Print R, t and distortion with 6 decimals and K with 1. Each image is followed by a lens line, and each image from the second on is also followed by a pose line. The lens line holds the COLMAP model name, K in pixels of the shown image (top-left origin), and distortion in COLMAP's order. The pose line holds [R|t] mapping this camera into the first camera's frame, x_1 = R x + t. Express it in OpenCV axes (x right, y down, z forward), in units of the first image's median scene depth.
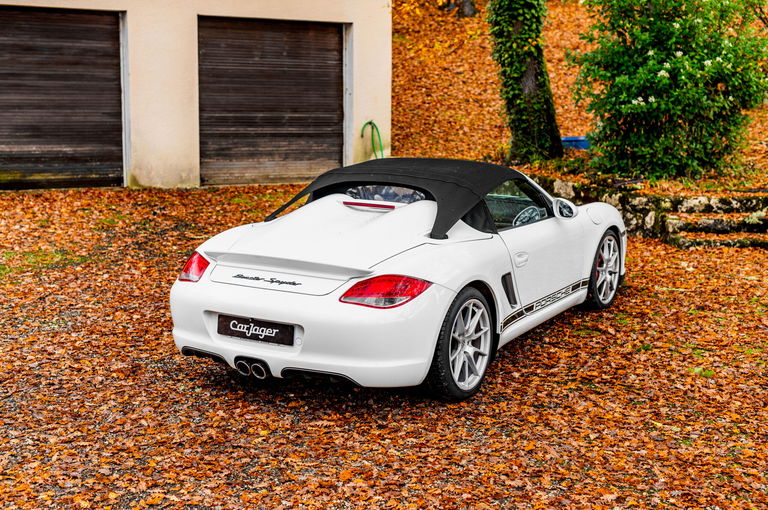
lens RADIAL K [[1073.7, 0, 389.5], [0, 1073.7, 257.2], [0, 0, 1]] dist [0.033773, 0.000000]
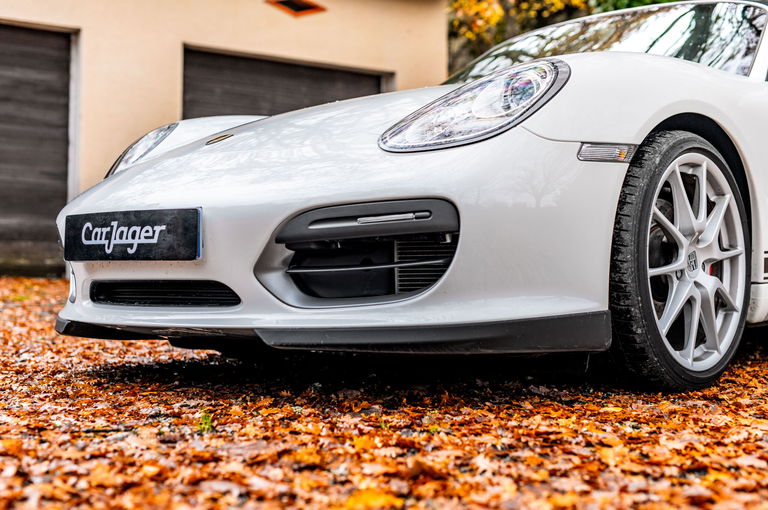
lens RADIAL K [[1104.4, 0, 384.0], [0, 1104.4, 259.9], [0, 0, 1]] dist [0.146278, 0.000000]
pose [[0.998648, -0.003506, -0.051866, -0.004886], [-0.008079, 0.975135, -0.221466, 0.082856], [0.051353, 0.221585, 0.973788, 0.315806]]
